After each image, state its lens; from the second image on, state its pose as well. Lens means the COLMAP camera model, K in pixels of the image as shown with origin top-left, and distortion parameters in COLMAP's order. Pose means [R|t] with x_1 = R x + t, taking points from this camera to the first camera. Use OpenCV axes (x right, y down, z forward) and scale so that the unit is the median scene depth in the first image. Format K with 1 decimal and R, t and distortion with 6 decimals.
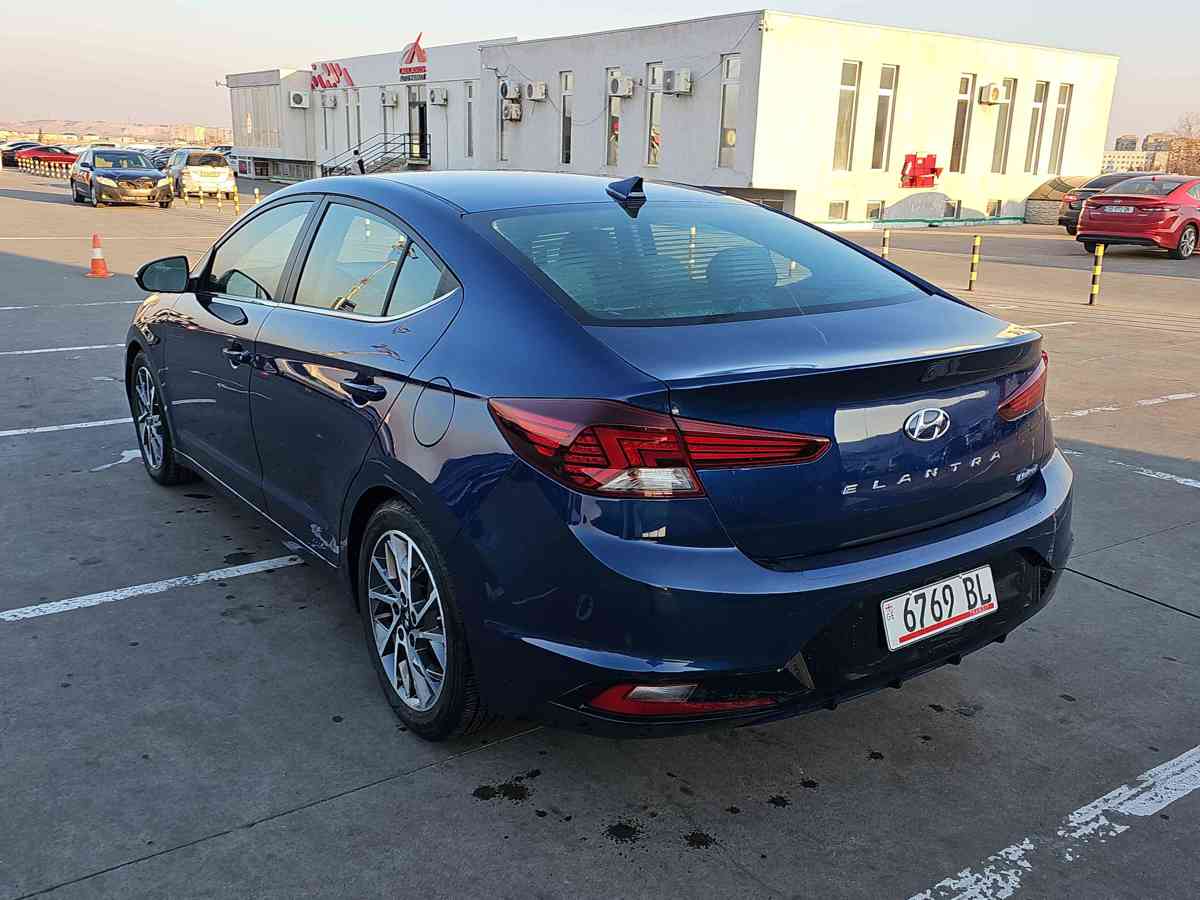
lens RADIAL K [[1051.4, 0, 600.9], [0, 1051.4, 454.2], [0, 0, 1]] dist [0.083491, -0.089856]
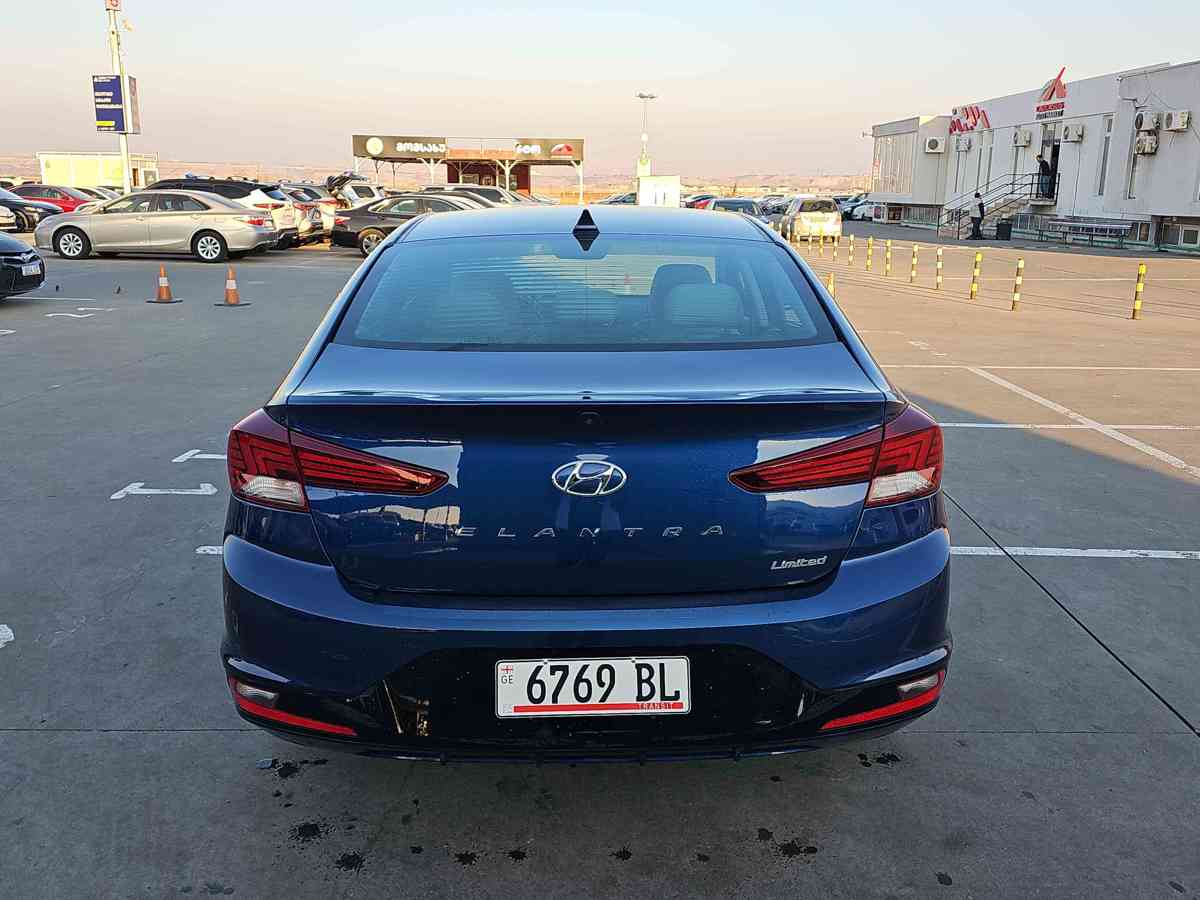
lens RADIAL K [[1052.9, 0, 585.2], [0, 1052.9, 434.5], [0, 0, 1]] dist [0.064488, -0.058996]
pose [[0.825202, 0.108052, -0.554407, 0.683388], [-0.139432, 0.990125, -0.014564, -0.043698], [0.547358, 0.089320, 0.832118, 0.219926]]
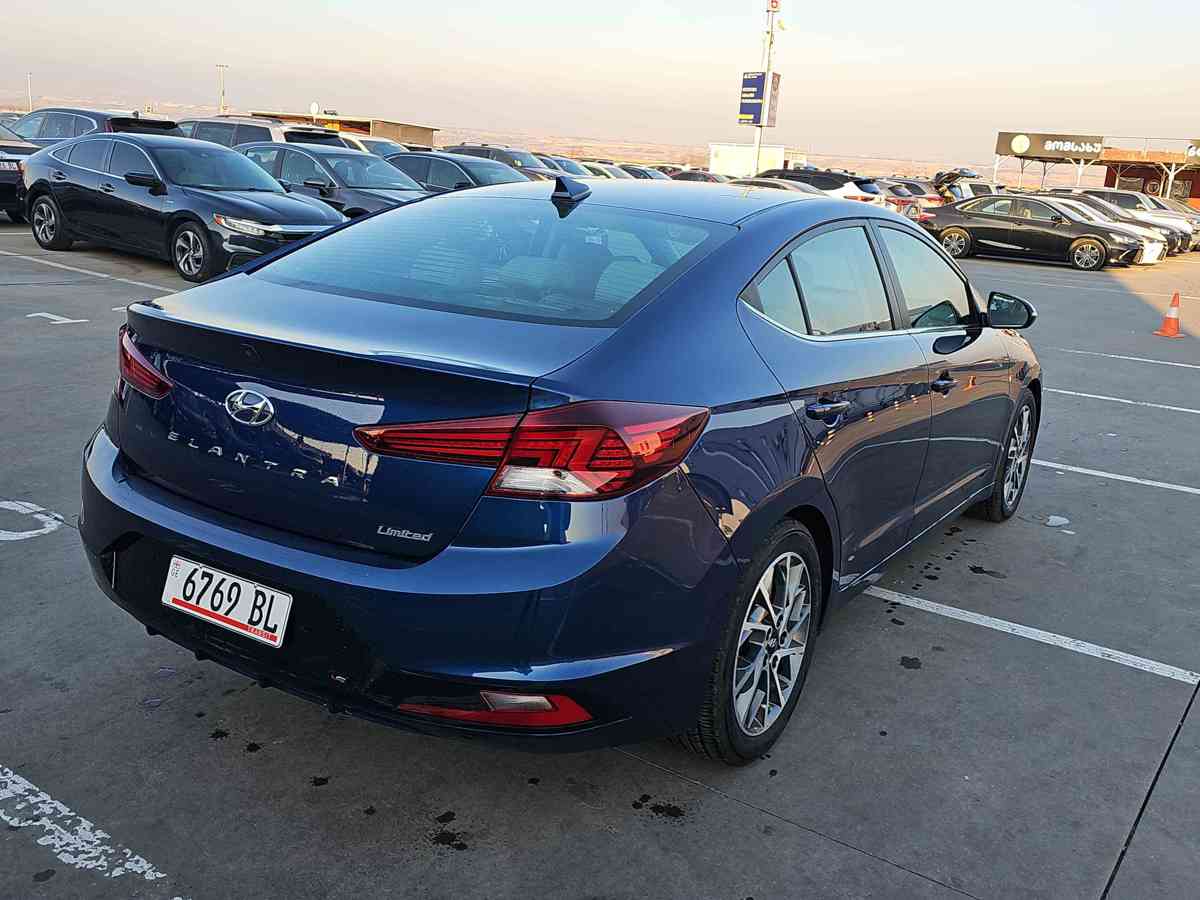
lens RADIAL K [[1042.3, 0, 592.0], [0, 1042.3, 443.9], [0, 0, 1]] dist [0.067616, -0.066178]
pose [[0.369086, 0.236496, -0.898802, 1.096382], [-0.299931, 0.945649, 0.125658, -0.178037], [0.879669, 0.223200, 0.419958, 0.759260]]
